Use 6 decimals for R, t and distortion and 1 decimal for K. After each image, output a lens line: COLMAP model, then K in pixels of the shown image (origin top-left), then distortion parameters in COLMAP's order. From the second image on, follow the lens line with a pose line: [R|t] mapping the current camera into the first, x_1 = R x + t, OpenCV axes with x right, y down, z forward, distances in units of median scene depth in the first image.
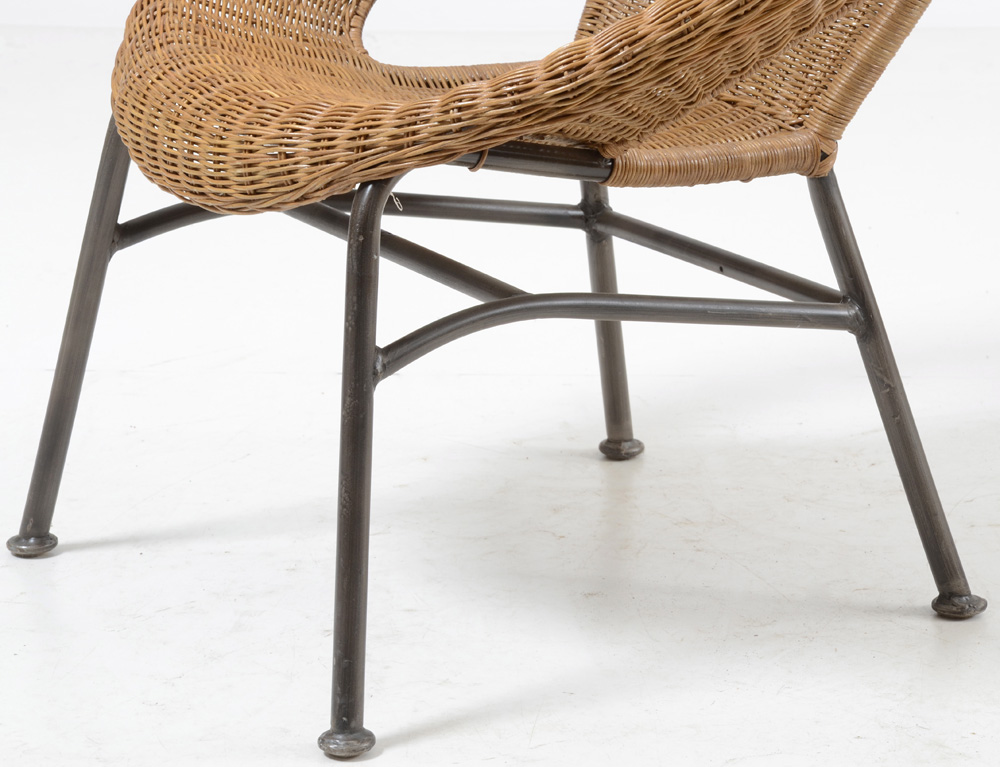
lens RADIAL K [[4210.5, 0, 495.8], [0, 4210.5, 389.5], [0, 0, 1]] dist [1.190531, 0.000000]
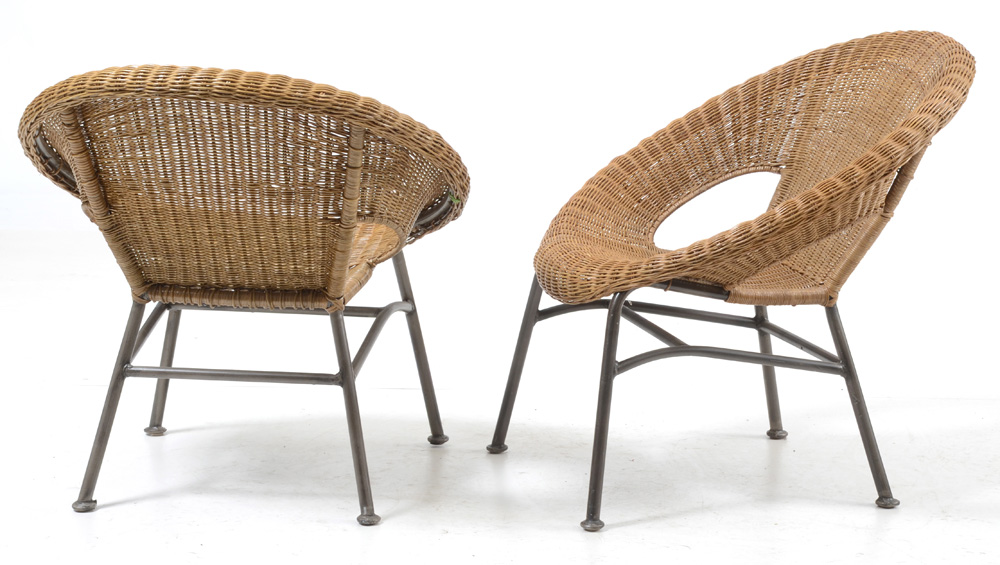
lens RADIAL K [[2994.1, 0, 511.2], [0, 2994.1, 253.9], [0, 0, 1]] dist [0.914995, 0.000000]
pose [[0.979030, 0.061024, -0.194362, 0.226047], [-0.077223, 0.994045, -0.076880, 0.061151], [0.188514, 0.090277, 0.977912, -0.642141]]
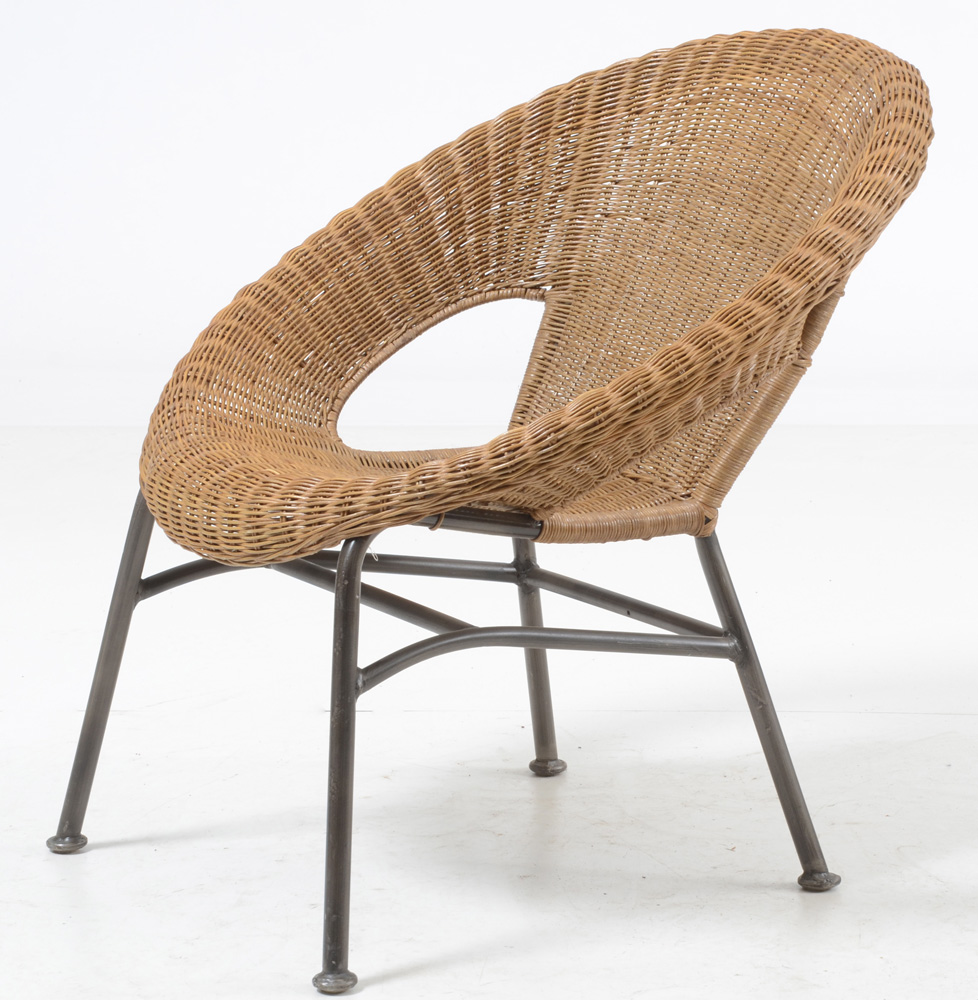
lens RADIAL K [[4478.4, 0, 504.3], [0, 4478.4, 511.9], [0, 0, 1]] dist [0.876369, 0.000000]
pose [[0.999704, -0.003832, 0.024045, -0.015494], [0.005414, 0.997801, -0.066067, 0.030653], [-0.023739, 0.066177, 0.997525, -0.332372]]
